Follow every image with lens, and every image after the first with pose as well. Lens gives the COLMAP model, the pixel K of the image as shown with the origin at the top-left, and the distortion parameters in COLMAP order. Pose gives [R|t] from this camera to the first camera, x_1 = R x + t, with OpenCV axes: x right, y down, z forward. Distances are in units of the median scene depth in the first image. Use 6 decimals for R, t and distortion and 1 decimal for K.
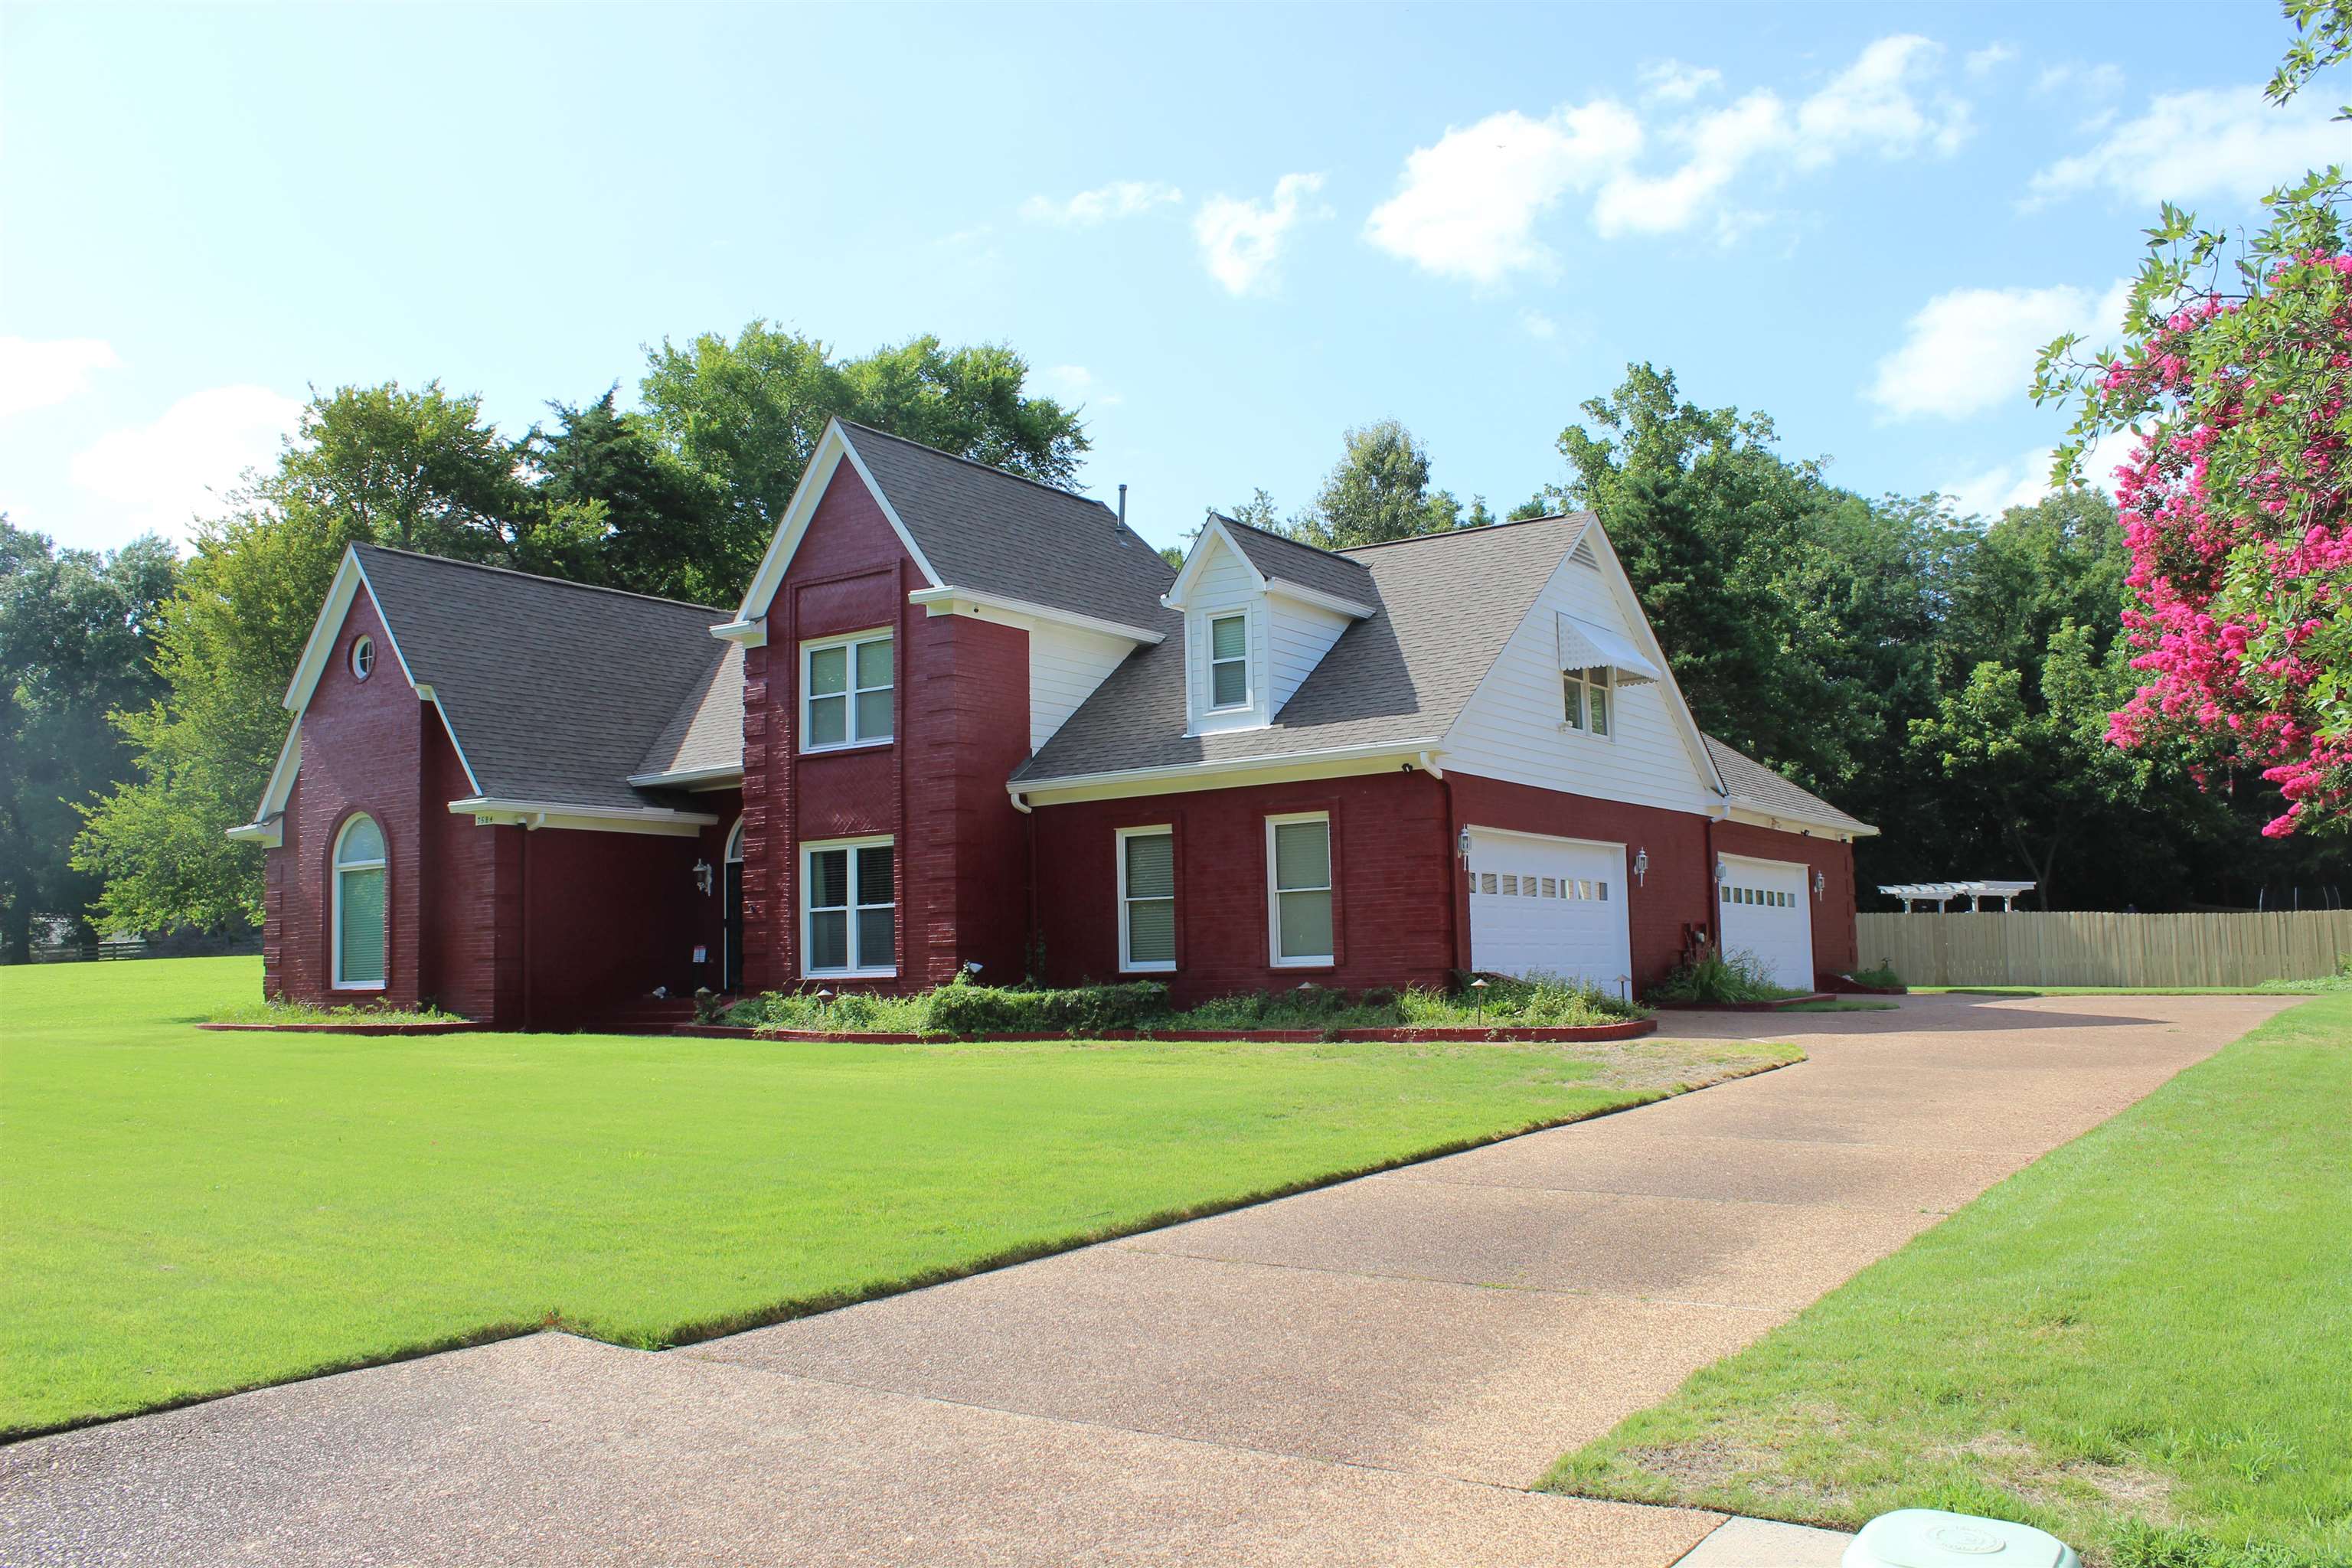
lens RADIAL K [[1905.4, 0, 1176.0], [0, 1905.4, 784.0], [0, 0, 1]] dist [-0.115283, 0.005063]
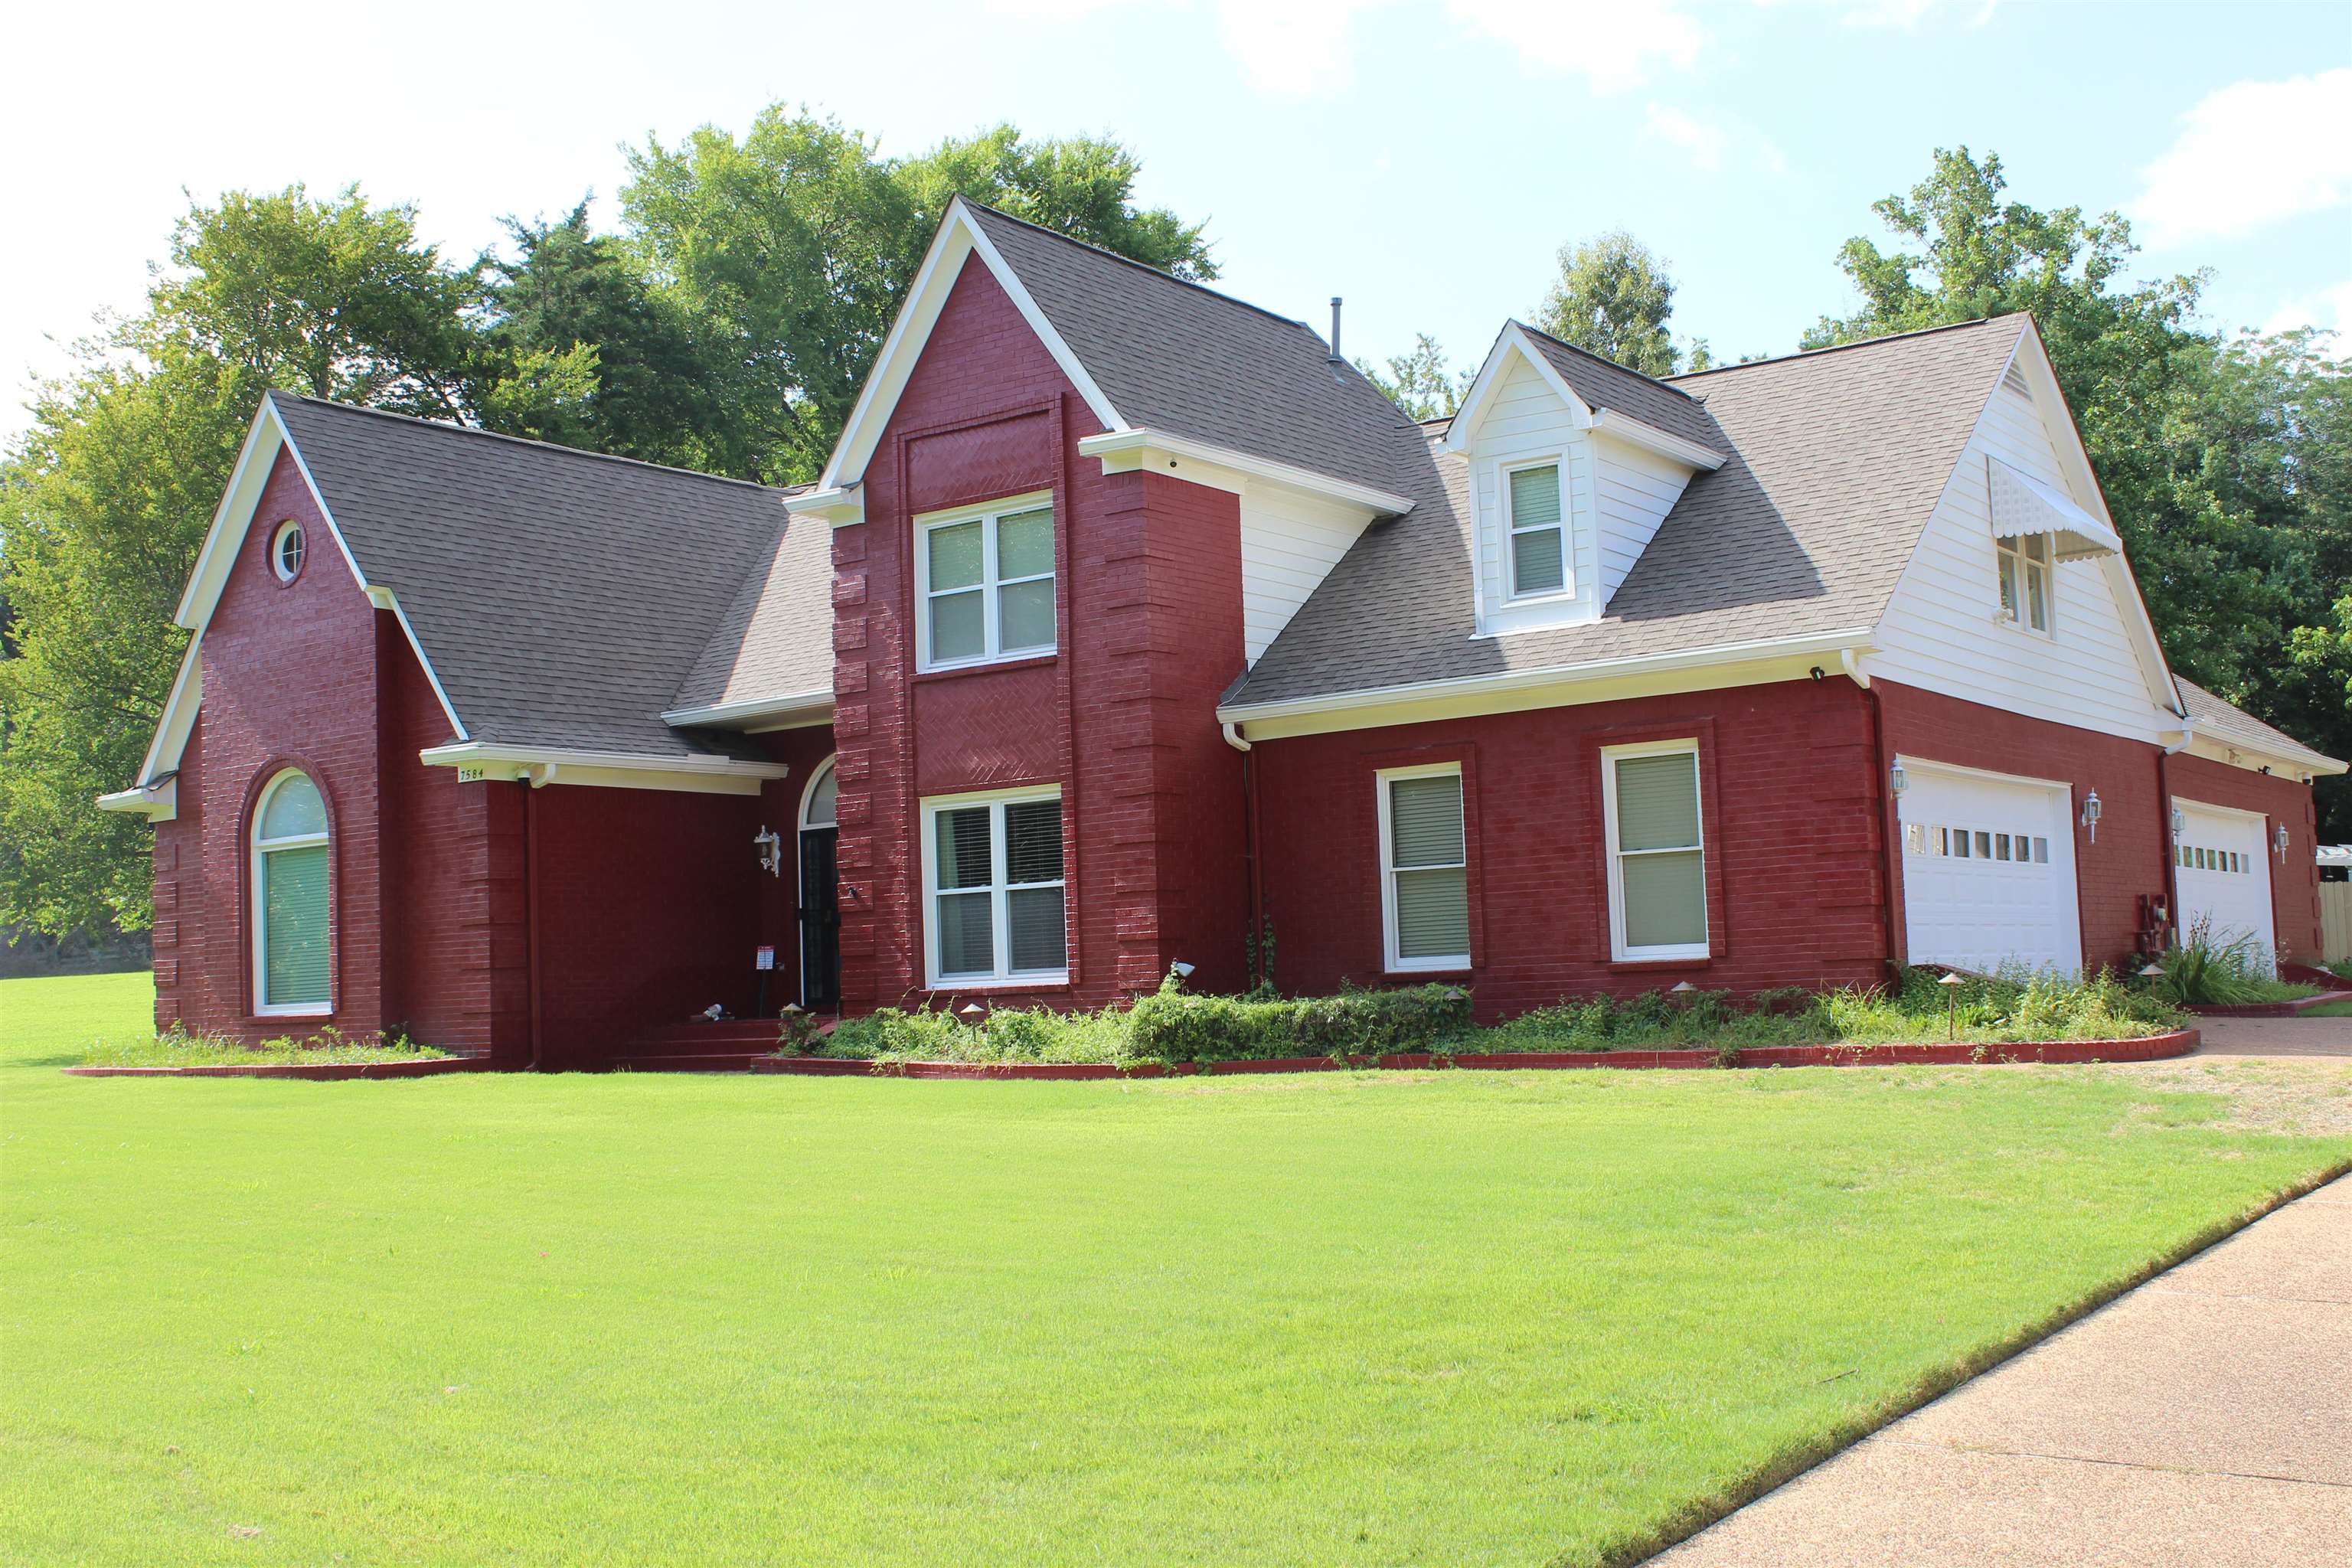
lens RADIAL K [[2403.9, 0, 1176.0], [0, 2403.9, 784.0], [0, 0, 1]] dist [-0.084843, 0.016143]
pose [[0.999621, -0.015354, -0.022839, -0.079828], [0.015758, 0.999721, 0.017606, 0.011016], [0.022562, -0.017959, 0.999584, 0.099417]]
